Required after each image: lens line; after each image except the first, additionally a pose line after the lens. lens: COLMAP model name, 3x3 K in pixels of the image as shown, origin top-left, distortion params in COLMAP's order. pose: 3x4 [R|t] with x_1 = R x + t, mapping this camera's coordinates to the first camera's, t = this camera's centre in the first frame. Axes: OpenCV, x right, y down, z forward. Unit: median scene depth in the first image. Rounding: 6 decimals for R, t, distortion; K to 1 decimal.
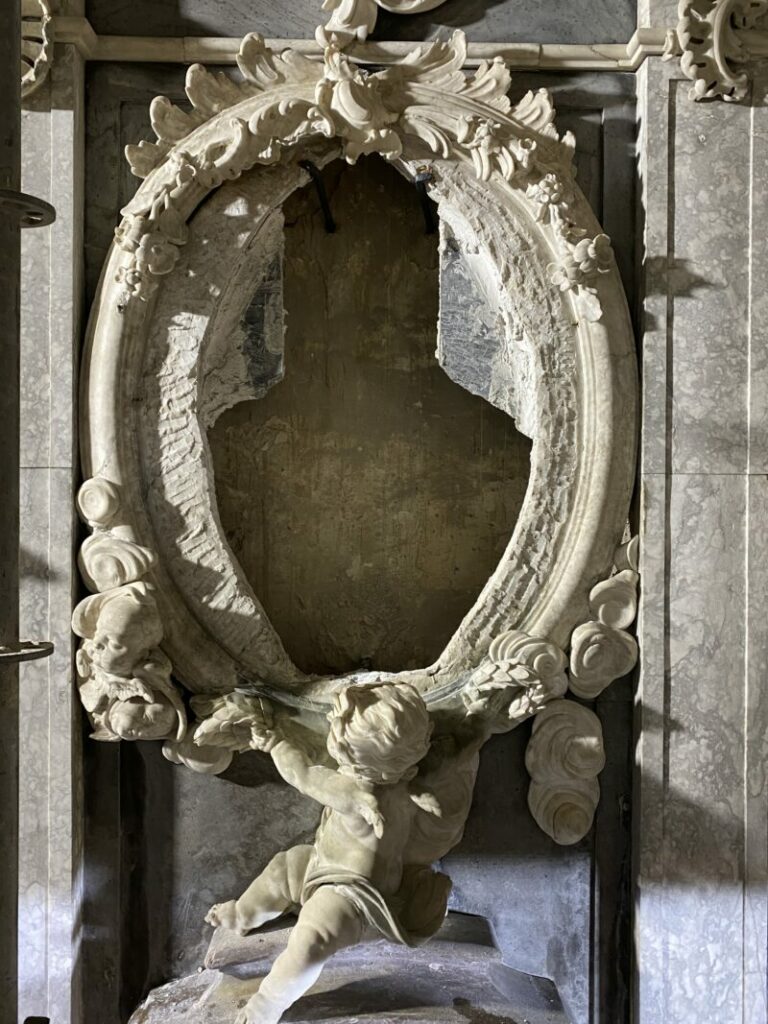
lens RADIAL K [[896.2, 0, 381.0], [0, 896.2, 509.6], [0, 0, 1]] dist [-0.006635, 0.034716]
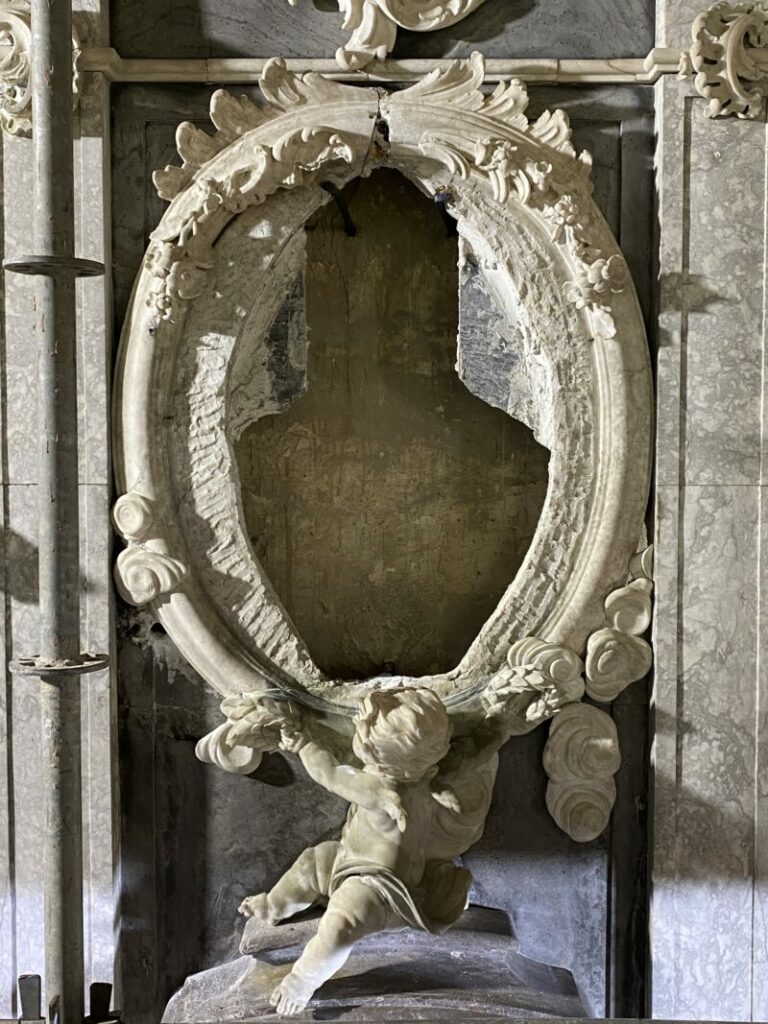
lens RADIAL K [[1102.7, 0, 382.6], [0, 1102.7, 511.7], [0, 0, 1]] dist [0.026189, 0.000000]
pose [[0.999754, -0.005248, -0.021552, 0.004349], [0.006153, 0.999092, 0.042162, -0.065563], [0.021311, -0.042284, 0.998878, -0.276643]]
